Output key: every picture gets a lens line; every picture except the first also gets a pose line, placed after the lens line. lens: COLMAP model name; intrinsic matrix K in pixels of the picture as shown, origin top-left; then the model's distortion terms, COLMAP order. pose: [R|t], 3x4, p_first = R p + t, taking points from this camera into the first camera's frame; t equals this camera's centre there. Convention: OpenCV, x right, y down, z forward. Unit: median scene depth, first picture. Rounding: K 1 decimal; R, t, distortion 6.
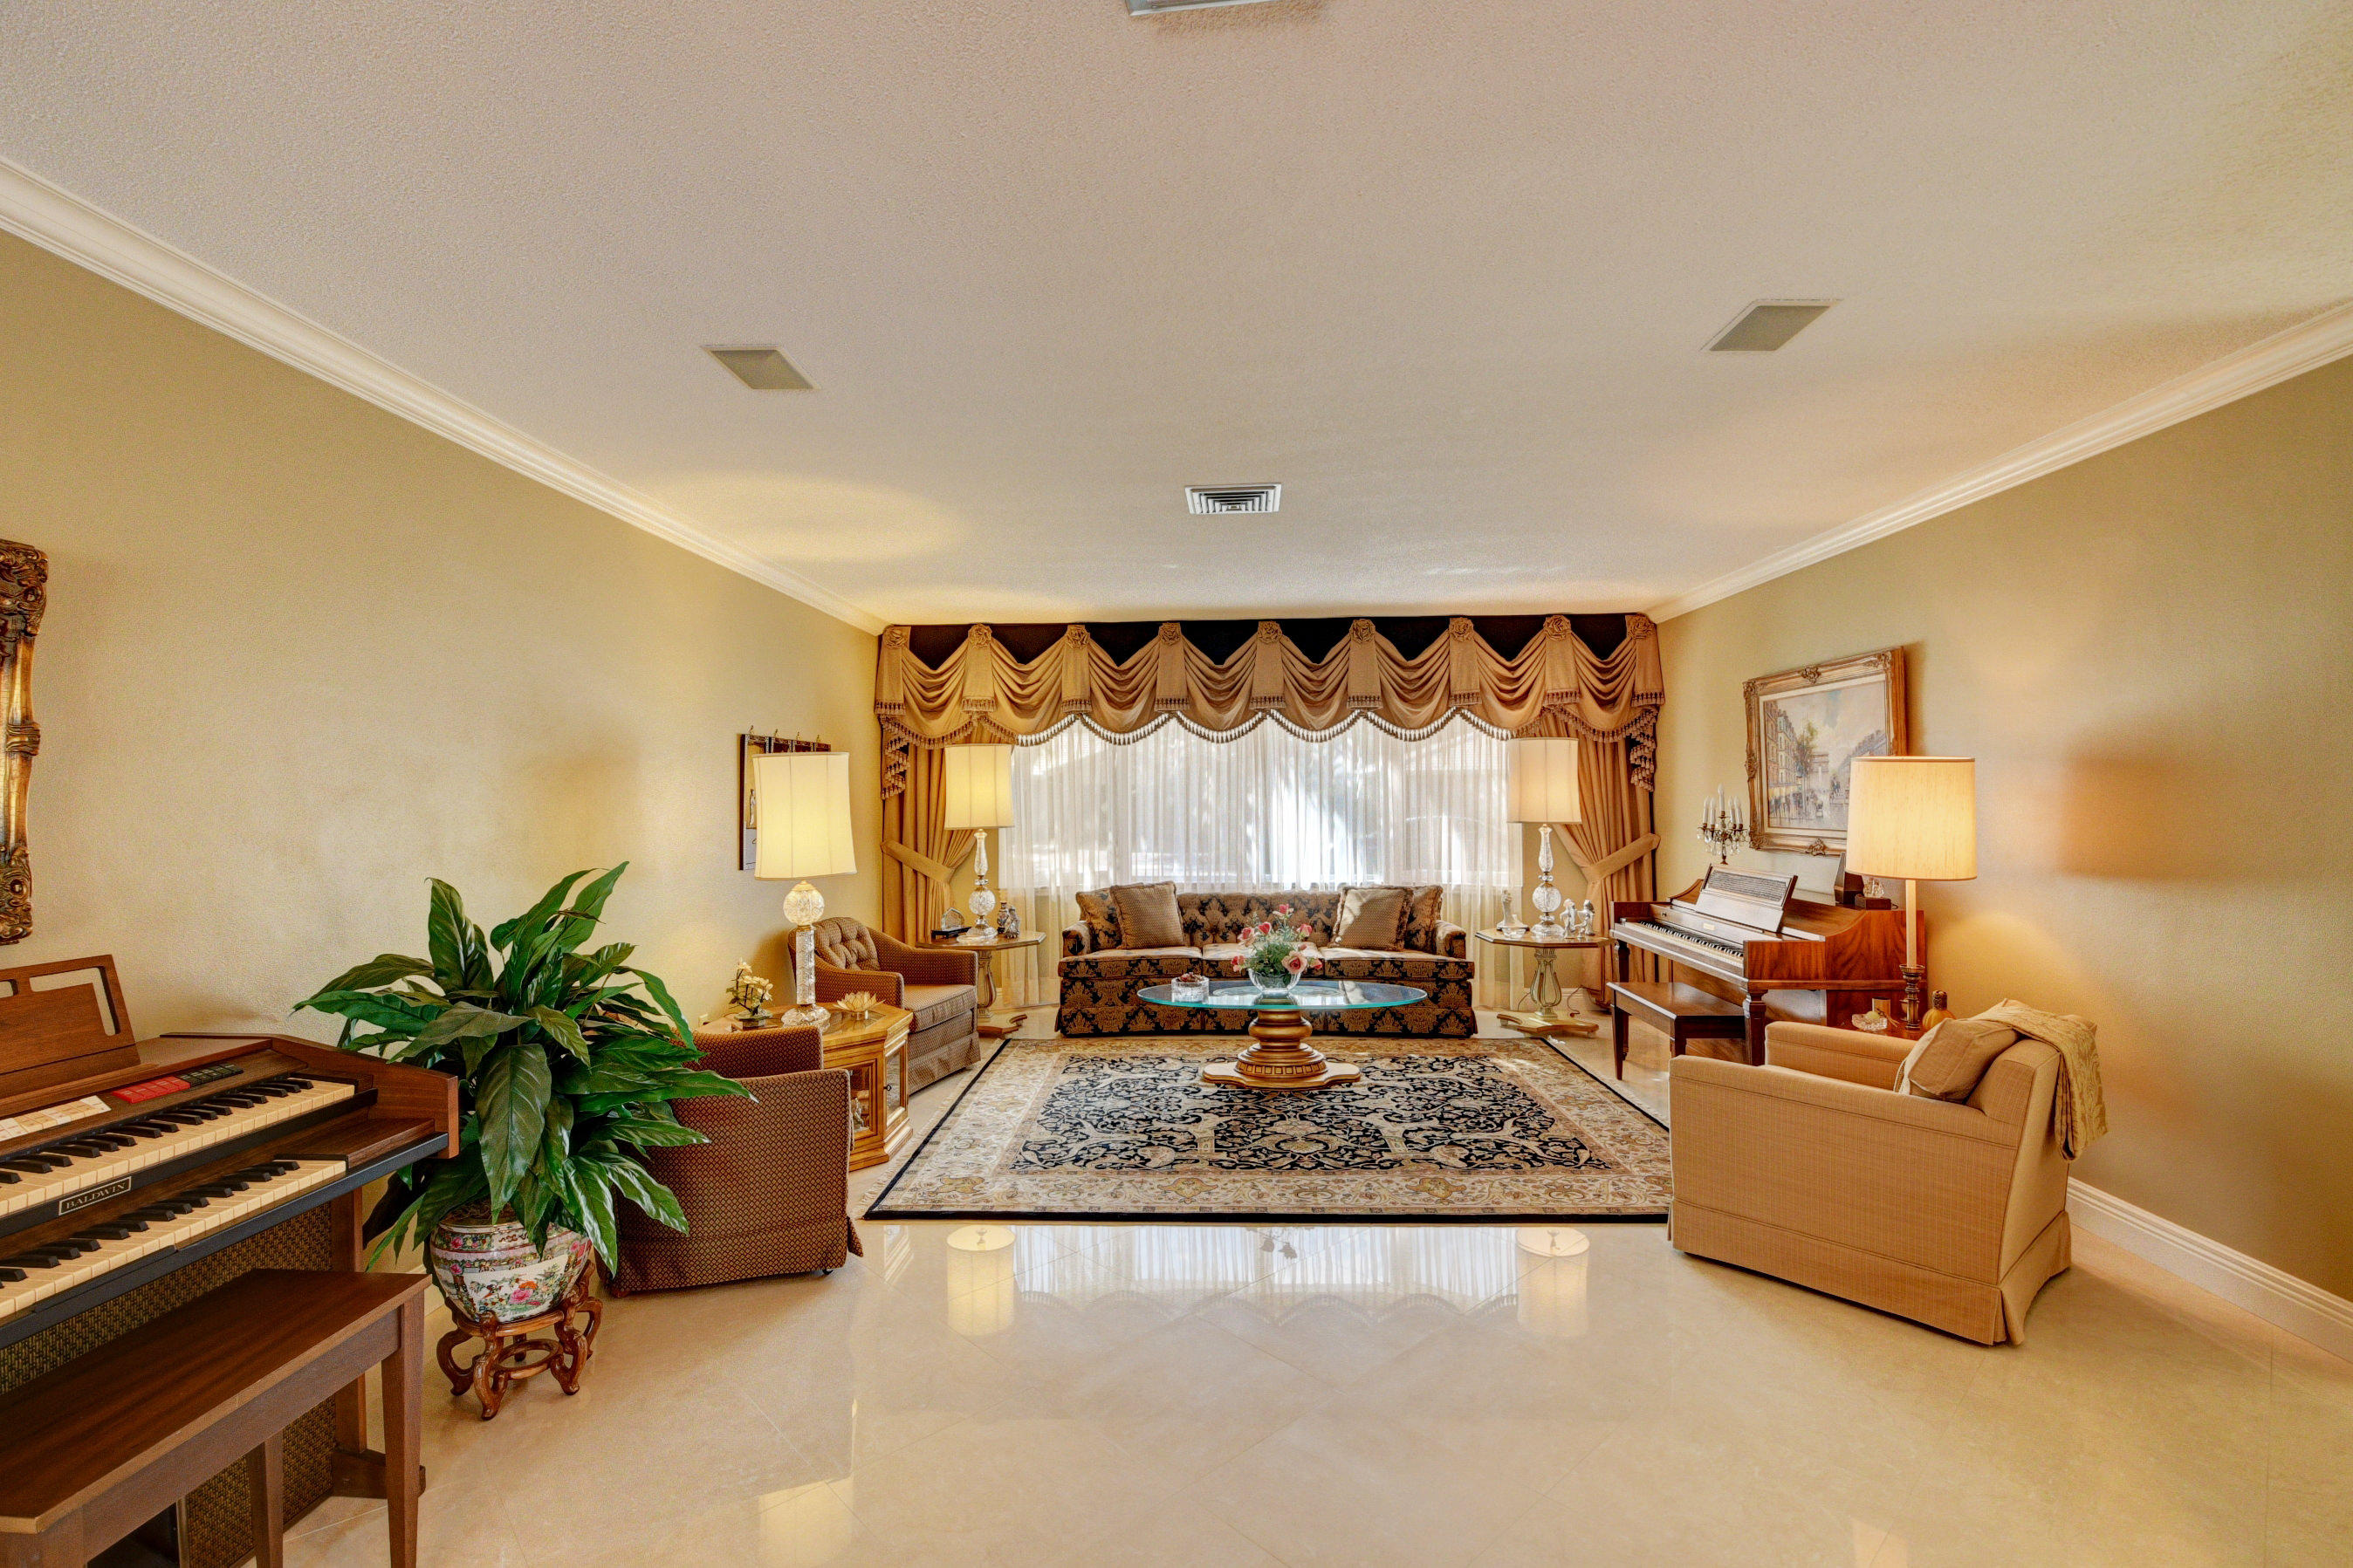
lens RADIAL K [[1042.0, 0, 1164.4], [0, 1042.0, 780.1], [0, 0, 1]] dist [-0.014702, -0.002236]
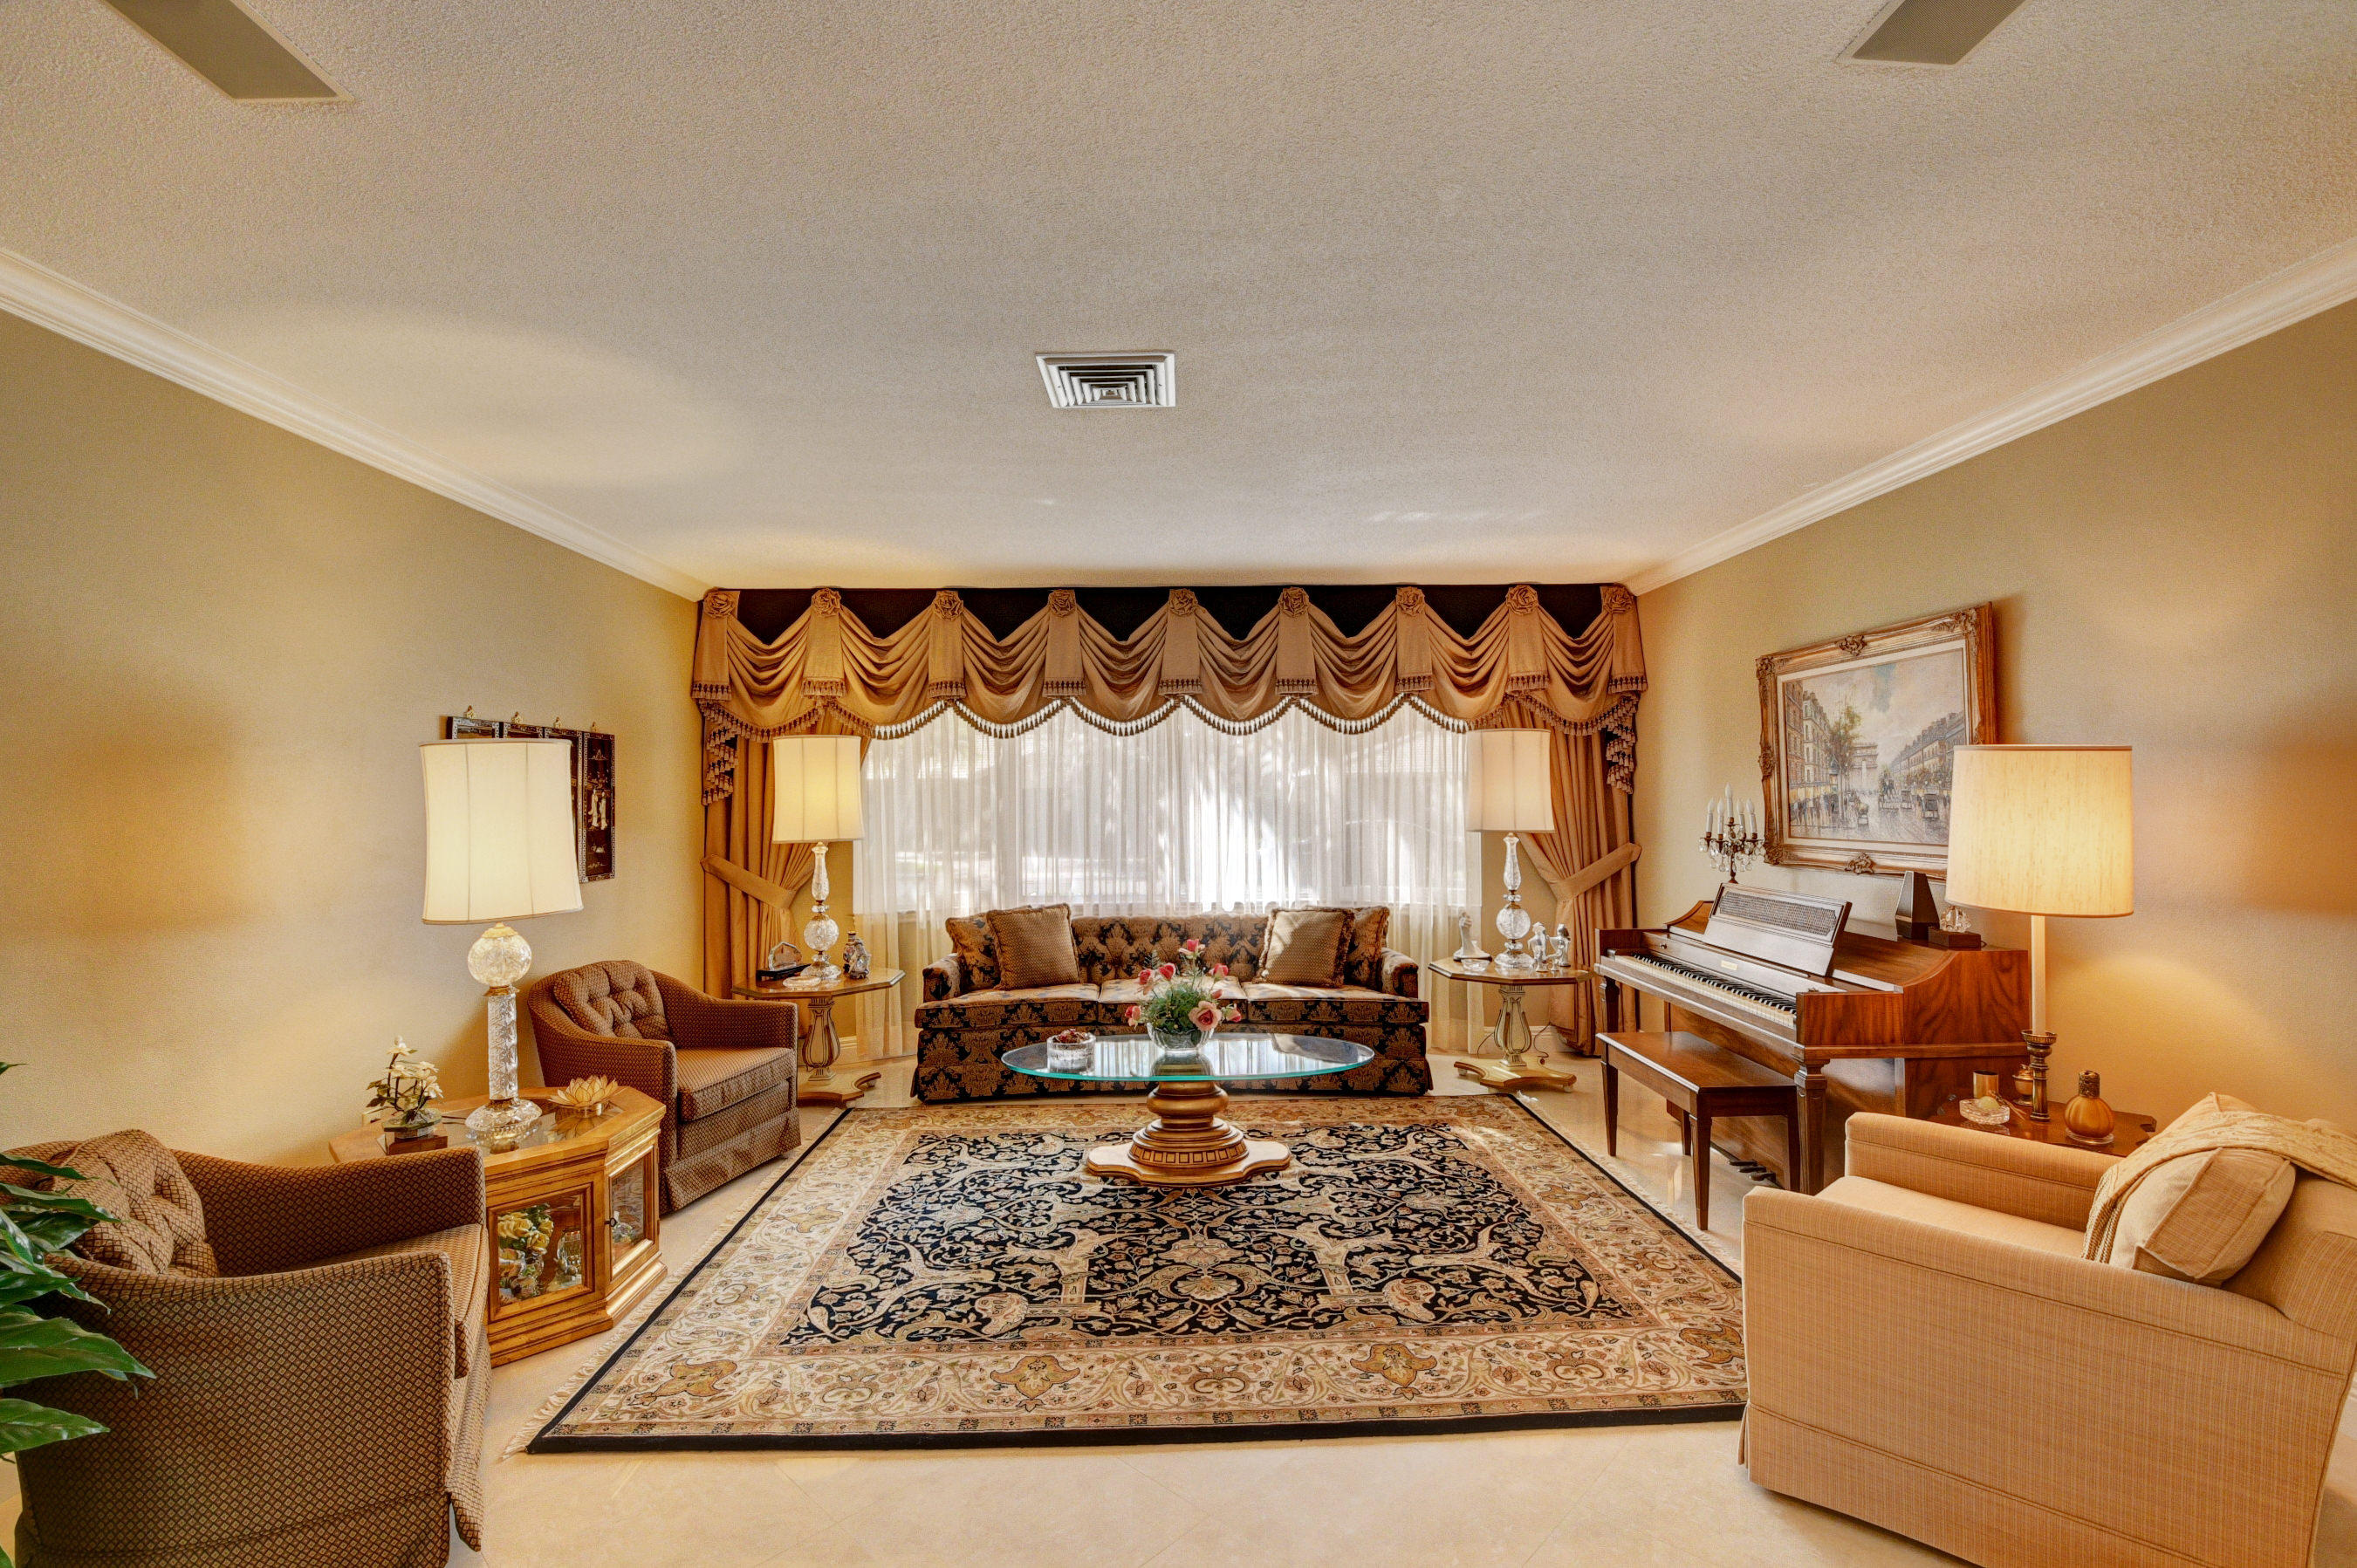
lens RADIAL K [[1043.9, 0, 1176.5], [0, 1043.9, 787.9], [0, 0, 1]] dist [-0.014702, -0.002236]
pose [[0.997452, -0.001165, 0.071328, 0.048873], [0.000896, 0.999992, 0.003801, 0.003390], [-0.071332, -0.003727, 0.997446, 0.230910]]
